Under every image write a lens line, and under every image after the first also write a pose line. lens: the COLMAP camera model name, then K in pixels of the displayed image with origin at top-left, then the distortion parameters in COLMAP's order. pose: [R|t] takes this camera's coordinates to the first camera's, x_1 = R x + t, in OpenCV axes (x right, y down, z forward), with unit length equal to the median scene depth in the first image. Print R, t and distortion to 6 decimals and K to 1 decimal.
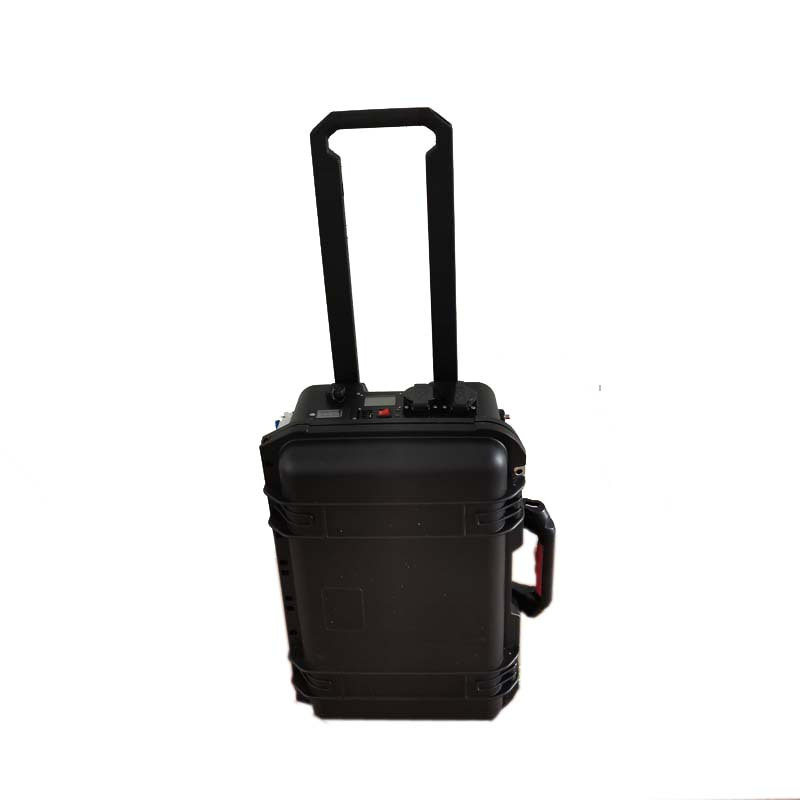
lens RADIAL K [[576.1, 0, 400.0], [0, 576.1, 400.0], [0, 0, 1]] dist [0.078438, 0.000751]
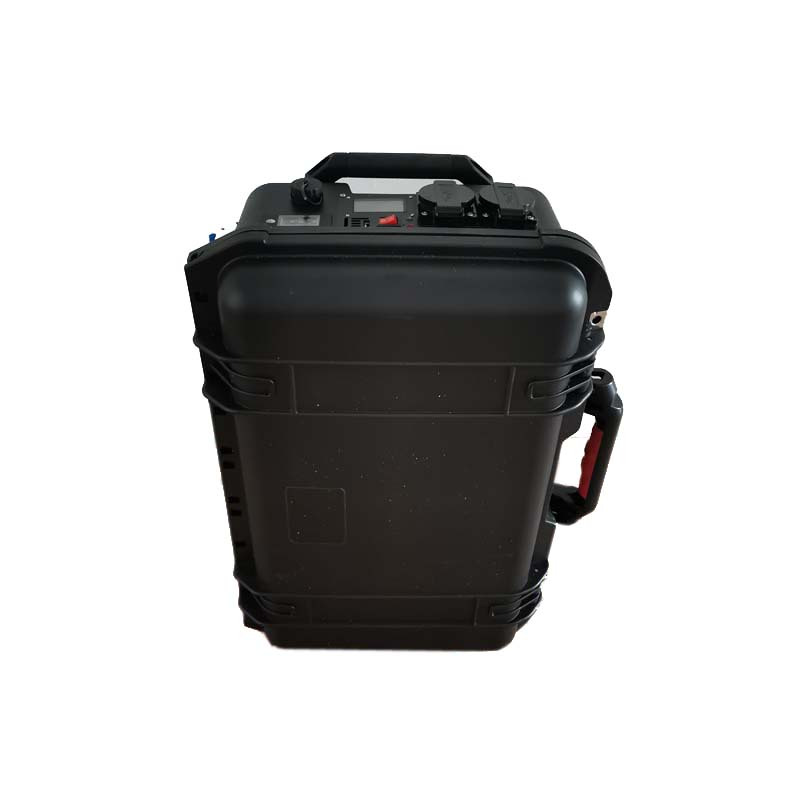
lens RADIAL K [[625.4, 0, 400.0], [0, 625.4, 400.0], [0, 0, 1]] dist [0.047230, 0.000601]
pose [[0.995349, 0.021090, 0.094000, -0.072962], [-0.037512, 0.983581, 0.176527, 0.089593], [-0.088734, -0.179232, 0.979797, 0.292424]]
